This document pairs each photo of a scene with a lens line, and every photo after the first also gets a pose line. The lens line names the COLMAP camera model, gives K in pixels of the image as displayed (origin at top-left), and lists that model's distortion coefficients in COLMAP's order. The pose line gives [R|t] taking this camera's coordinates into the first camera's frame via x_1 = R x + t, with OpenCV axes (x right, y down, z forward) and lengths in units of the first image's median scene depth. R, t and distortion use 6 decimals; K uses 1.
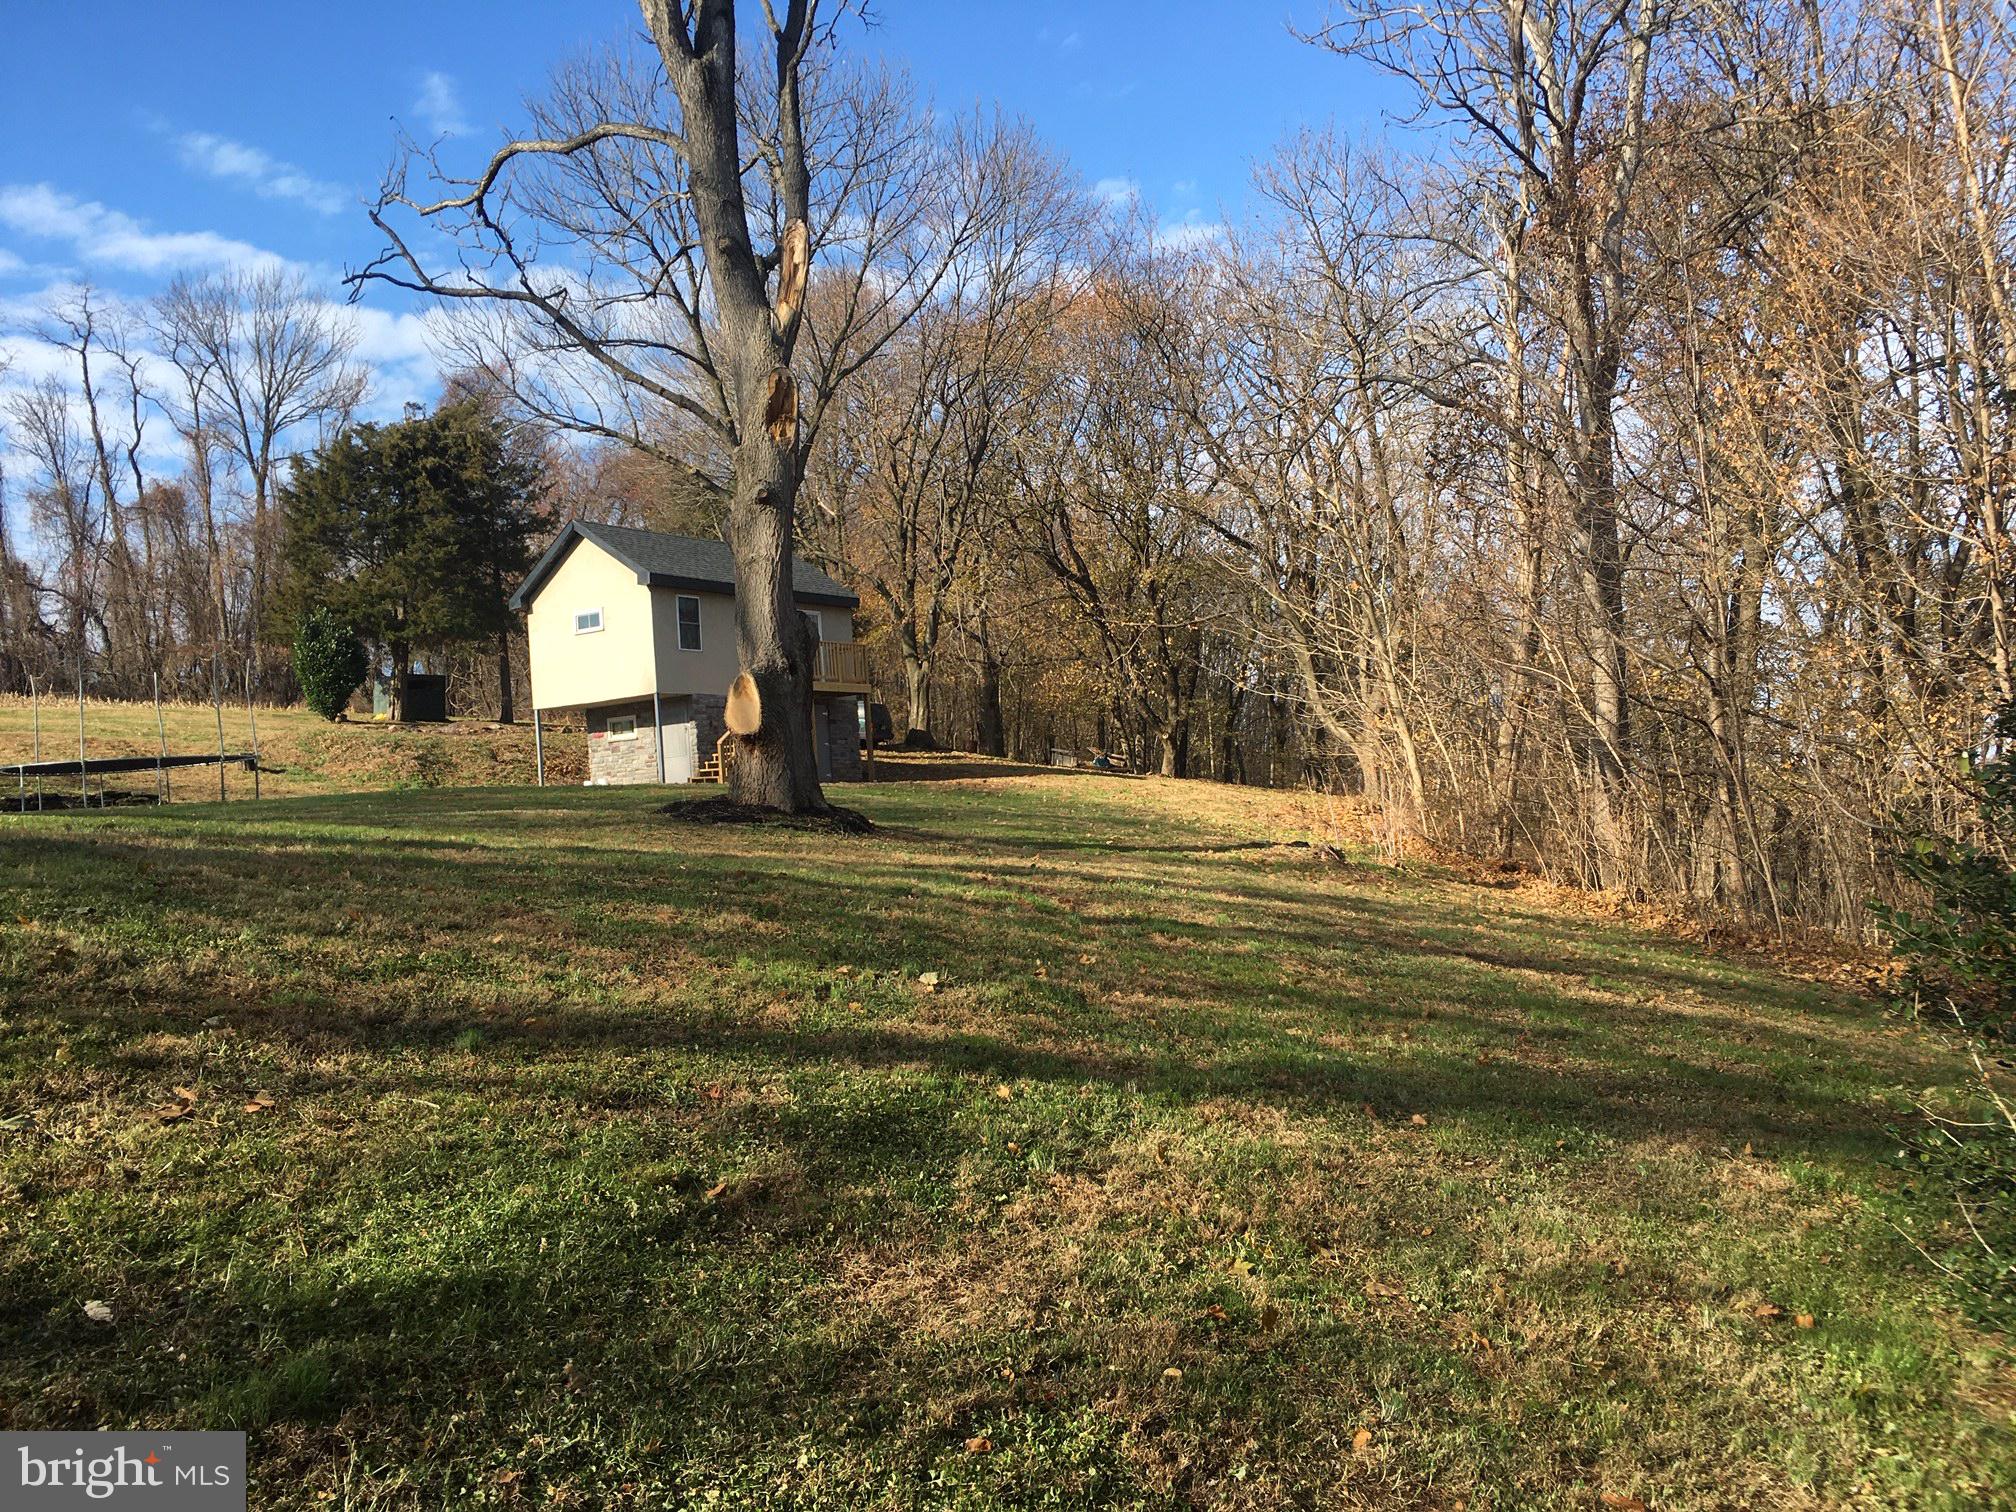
lens RADIAL K [[1727.2, 0, 996.9], [0, 1727.2, 751.3], [0, 0, 1]] dist [0.071259, -0.097942]
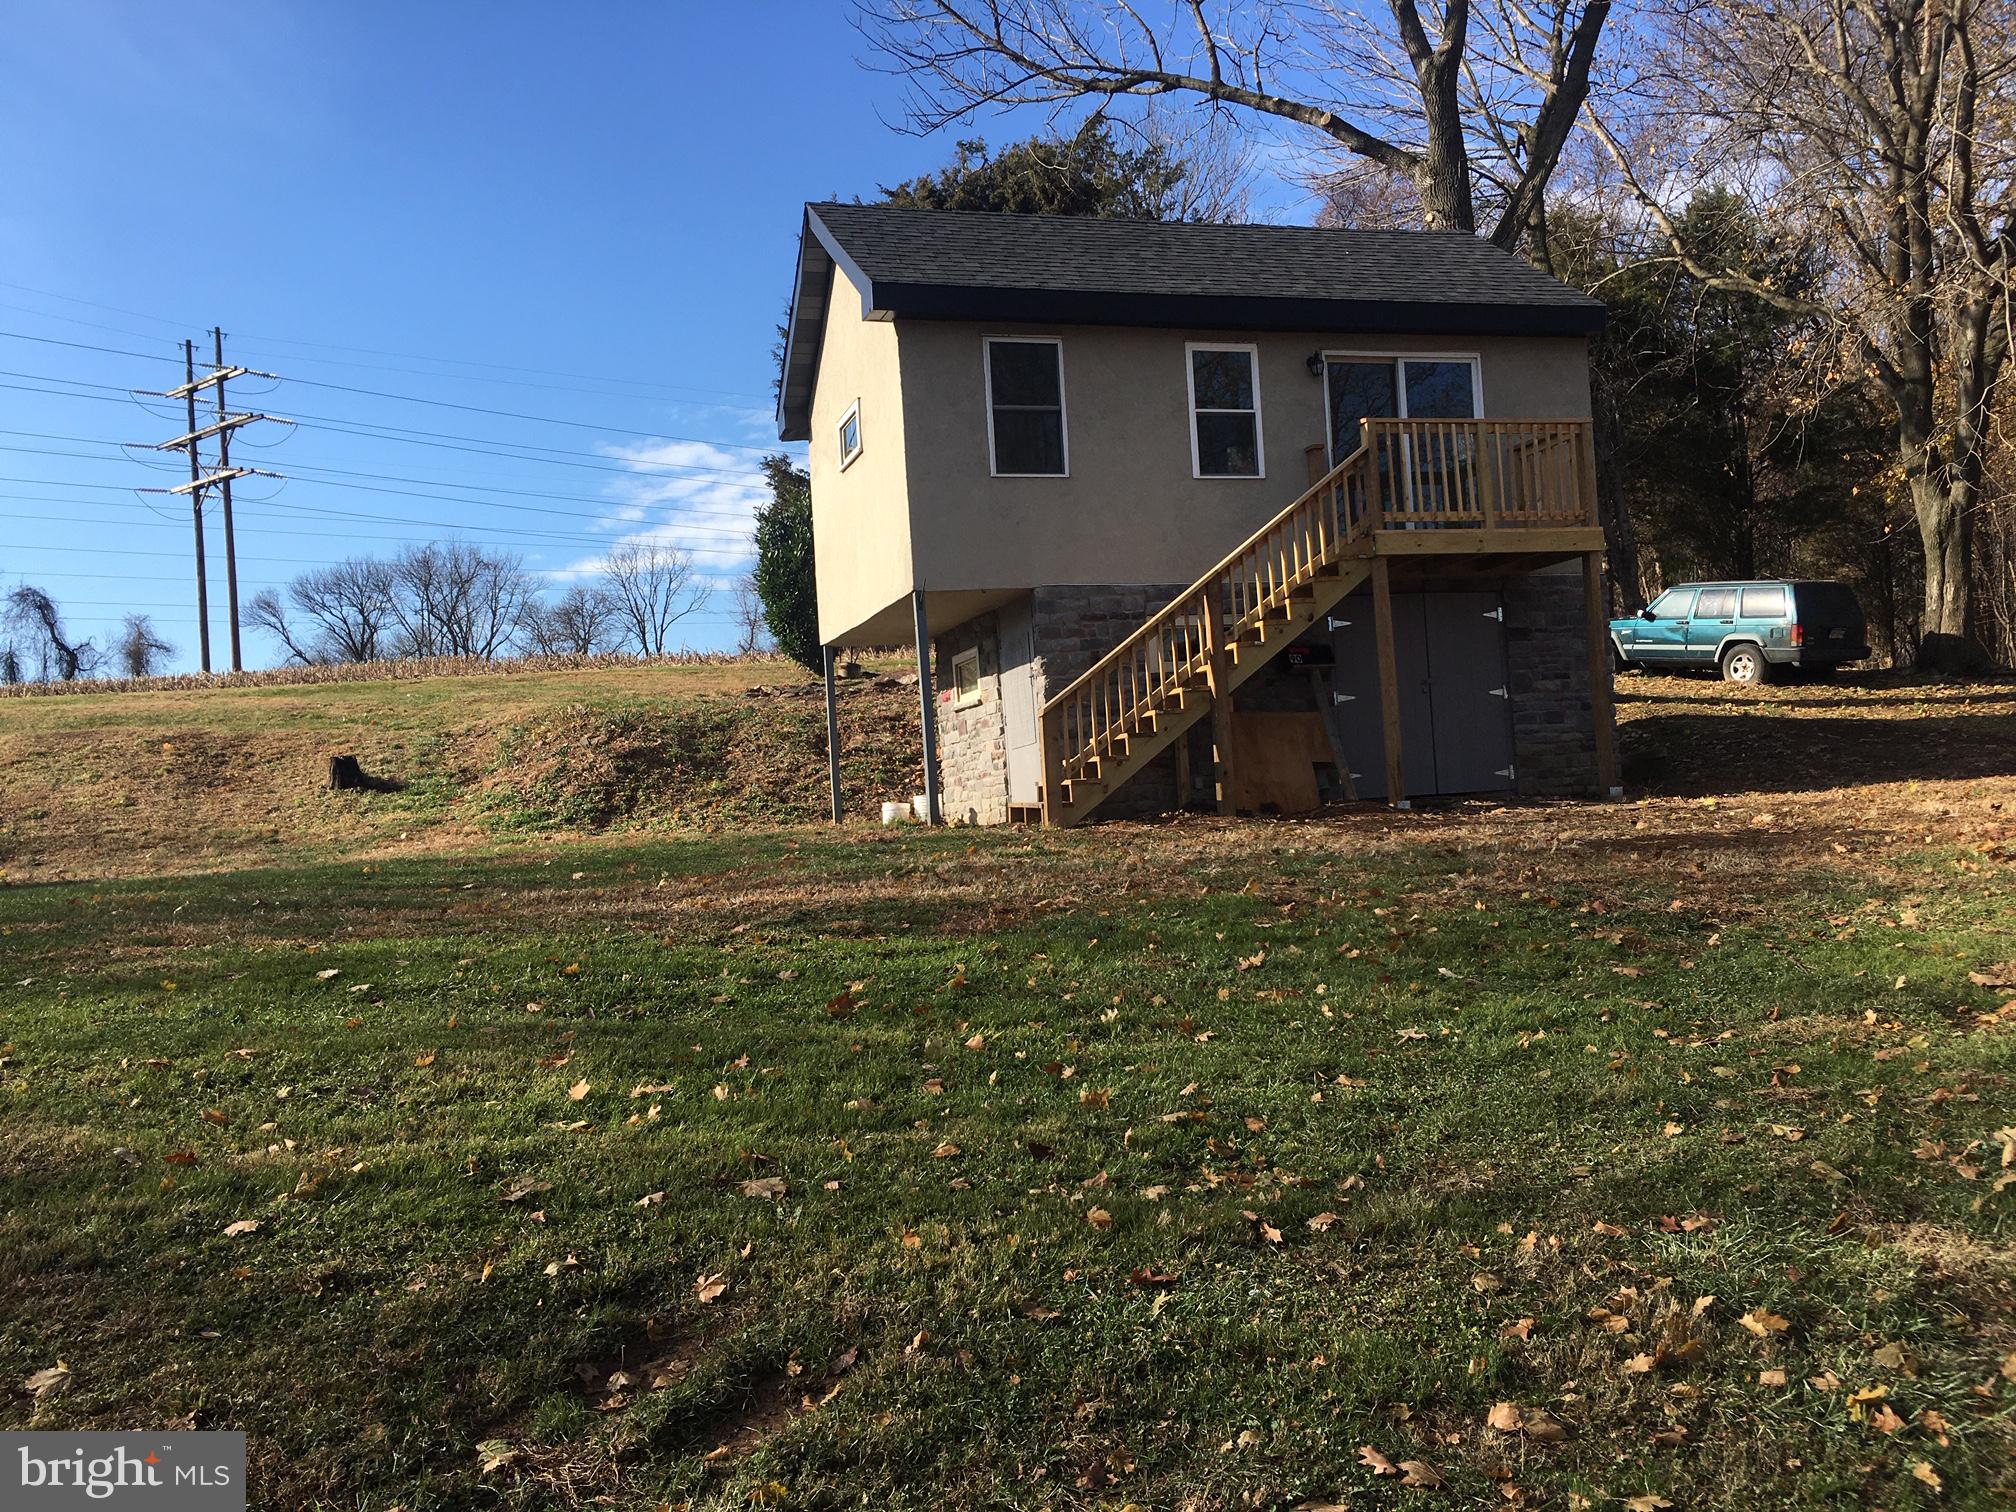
lens RADIAL K [[1727.2, 0, 996.9], [0, 1727.2, 751.3], [0, 0, 1]] dist [0.071259, -0.097942]
pose [[0.783105, -0.012834, -0.621757, 0.124951], [0.040497, 0.998717, 0.030391, -0.016784], [0.620569, -0.048978, 0.782621, 1.411541]]
